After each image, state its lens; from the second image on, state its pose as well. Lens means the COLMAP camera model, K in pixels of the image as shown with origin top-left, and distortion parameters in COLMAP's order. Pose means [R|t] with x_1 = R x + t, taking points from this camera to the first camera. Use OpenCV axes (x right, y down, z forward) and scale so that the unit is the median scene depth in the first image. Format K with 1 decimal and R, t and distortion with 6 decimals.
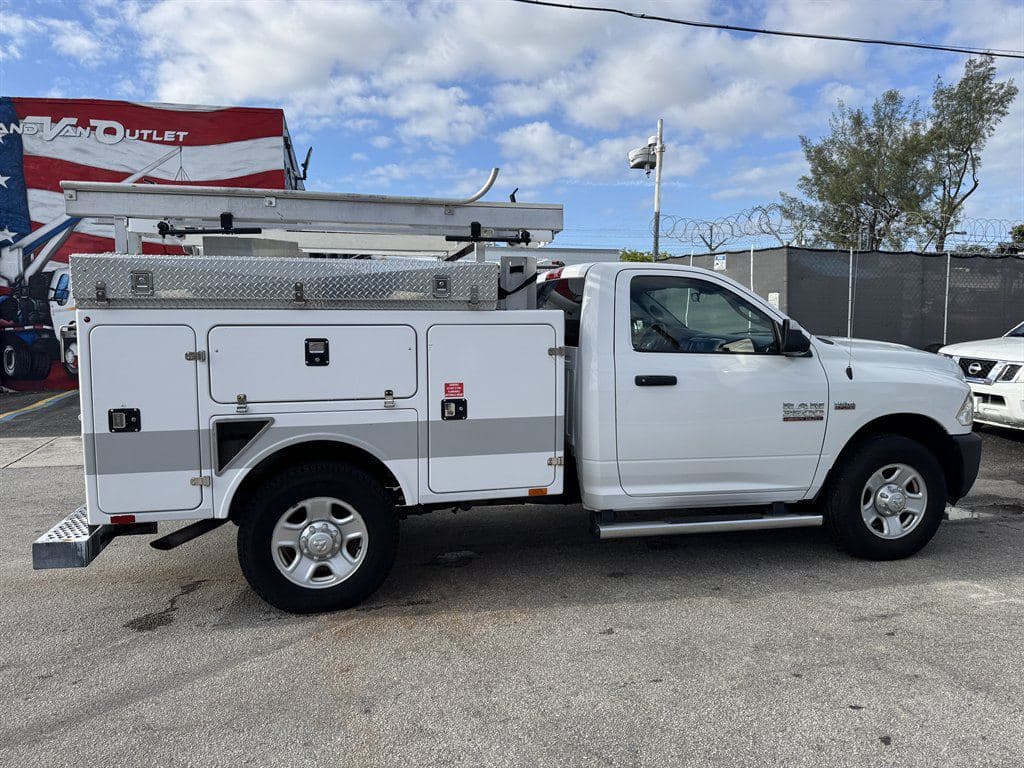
lens RADIAL K [[722.9, 0, 514.9], [0, 722.9, 380.7], [0, 0, 1]] dist [0.042581, -0.051270]
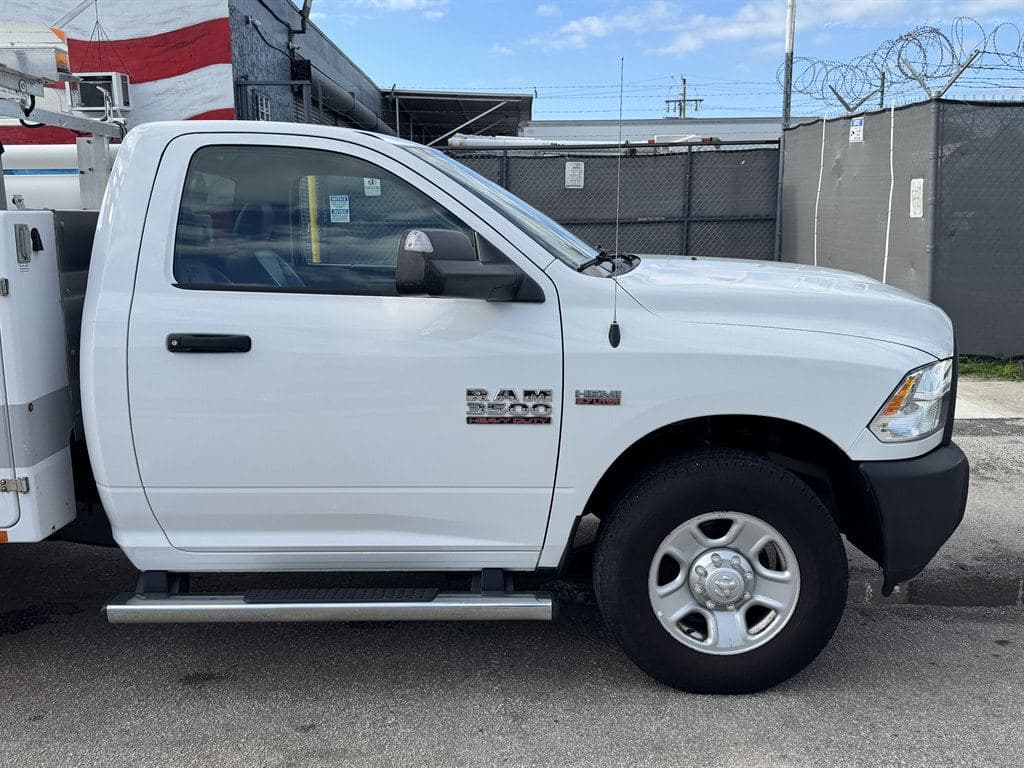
lens RADIAL K [[959.4, 0, 513.5], [0, 959.4, 381.0], [0, 0, 1]] dist [0.030364, 0.000000]
pose [[0.973299, 0.030033, -0.227567, 0.568494], [-0.012589, 0.996896, 0.077719, -0.030165], [0.229195, -0.072779, 0.970656, 0.343081]]
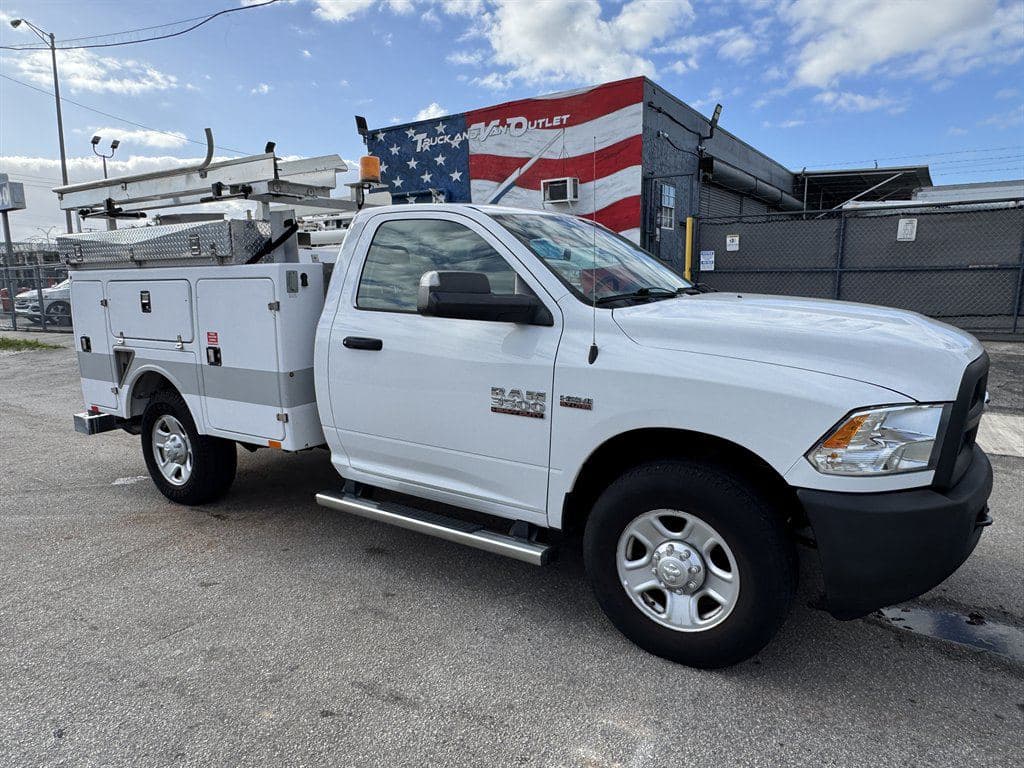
lens RADIAL K [[657.6, 0, 506.0], [0, 657.6, 386.9], [0, 0, 1]] dist [-0.011736, 0.008182]
pose [[0.683933, 0.114111, -0.720566, 0.866187], [-0.054063, 0.992903, 0.105925, -0.040477], [0.727539, -0.033490, 0.685248, 0.568316]]
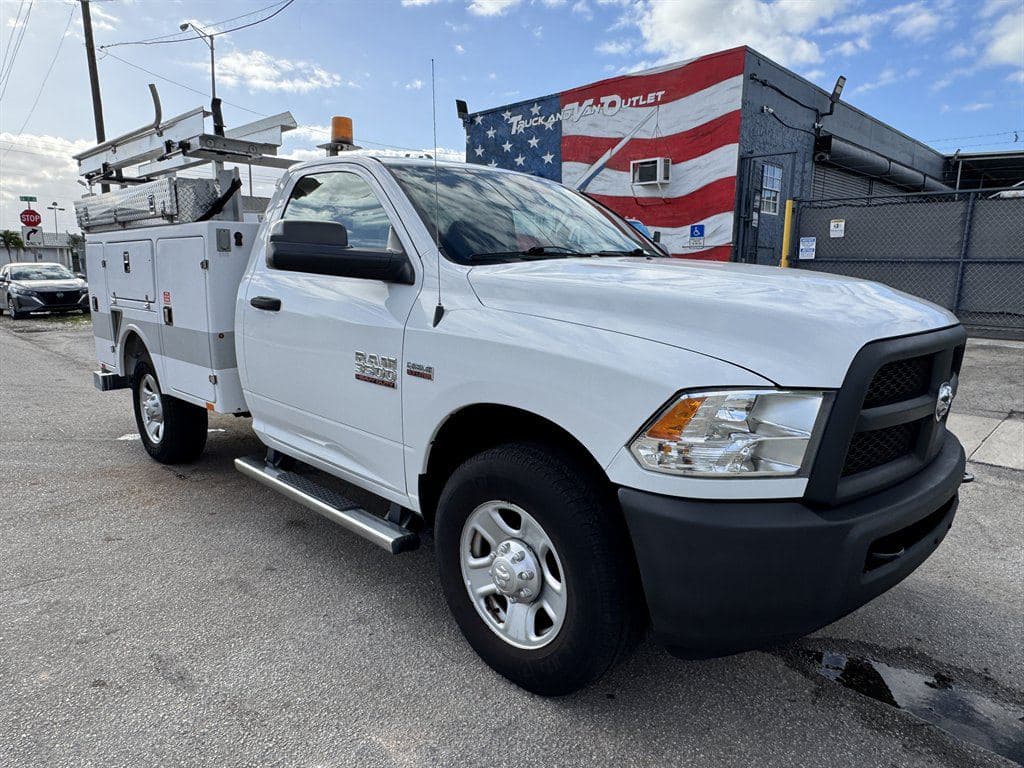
lens RADIAL K [[657.6, 0, 508.7], [0, 657.6, 384.2], [0, 0, 1]] dist [-0.011736, 0.008182]
pose [[0.530846, 0.154773, -0.833215, 0.957222], [-0.087281, 0.987938, 0.127907, -0.028626], [0.842962, 0.004825, 0.537952, 0.809067]]
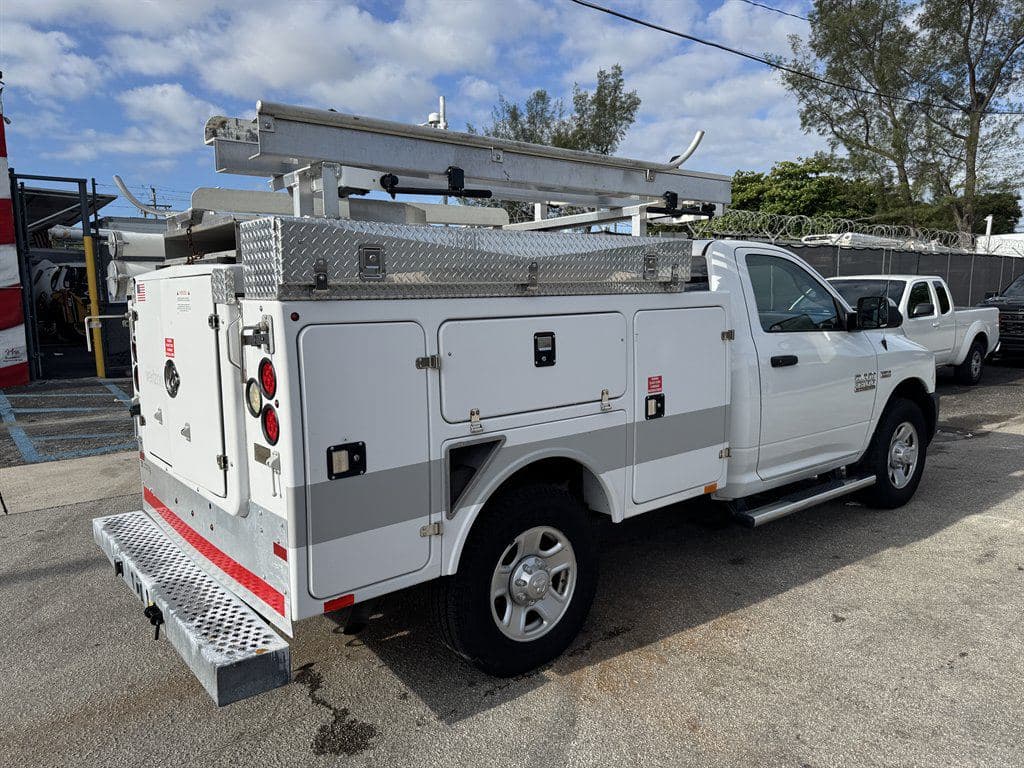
lens RADIAL K [[722.9, 0, 512.9], [0, 722.9, 383.9], [0, 0, 1]] dist [0.042581, -0.051270]
pose [[0.900601, -0.069484, 0.429057, -0.555586], [0.056817, 0.997489, 0.042278, -0.031570], [-0.430917, -0.013698, 0.902287, 0.252335]]
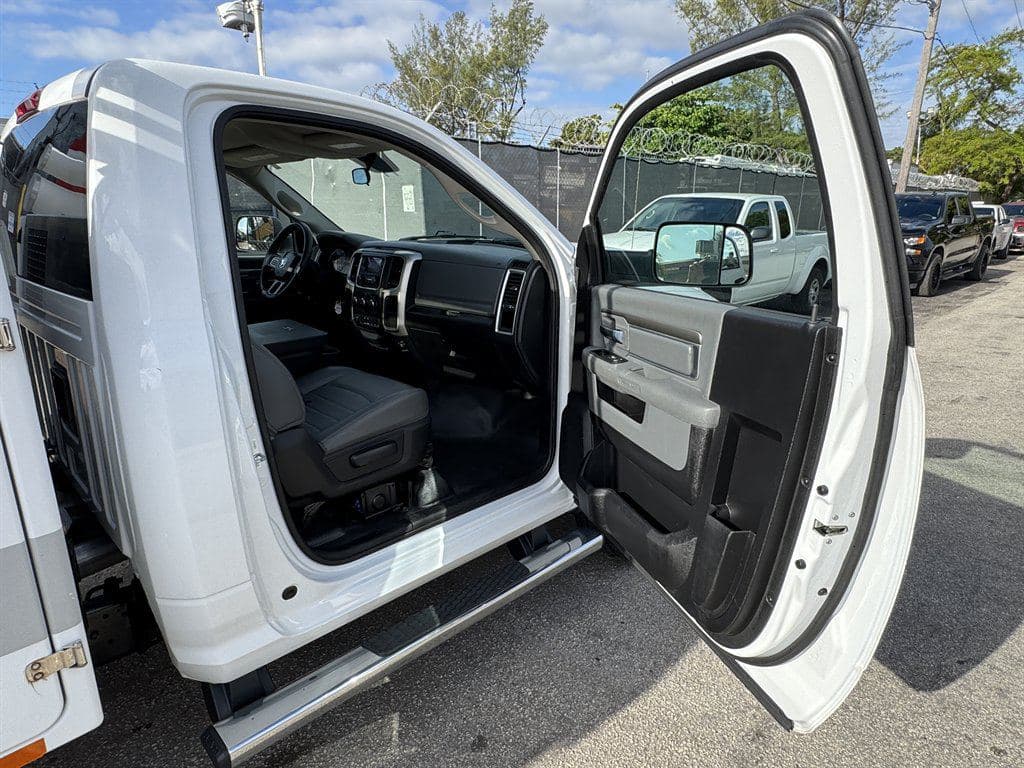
lens RADIAL K [[615.2, 0, 511.6], [0, 615.2, 381.9], [0, 0, 1]] dist [0.005513, -0.001084]
pose [[0.853685, -0.142535, 0.500906, 0.105968], [0.048528, 0.979405, 0.195989, -0.060170], [-0.518525, -0.143005, 0.843020, 0.626388]]
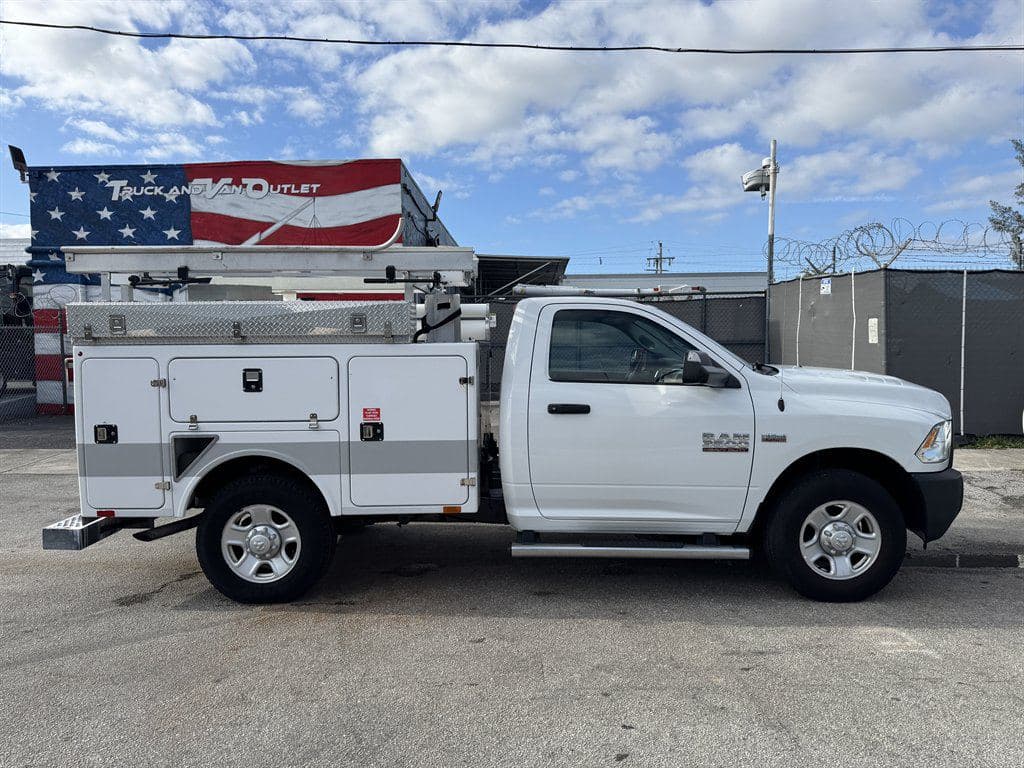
lens RADIAL K [[722.9, 0, 514.7], [0, 722.9, 390.0], [0, 0, 1]] dist [0.042581, -0.051270]
pose [[0.969785, 0.009294, -0.243785, 0.365379], [-0.015359, 0.999618, -0.022992, -0.002412], [0.243478, 0.026042, 0.969557, -0.035249]]
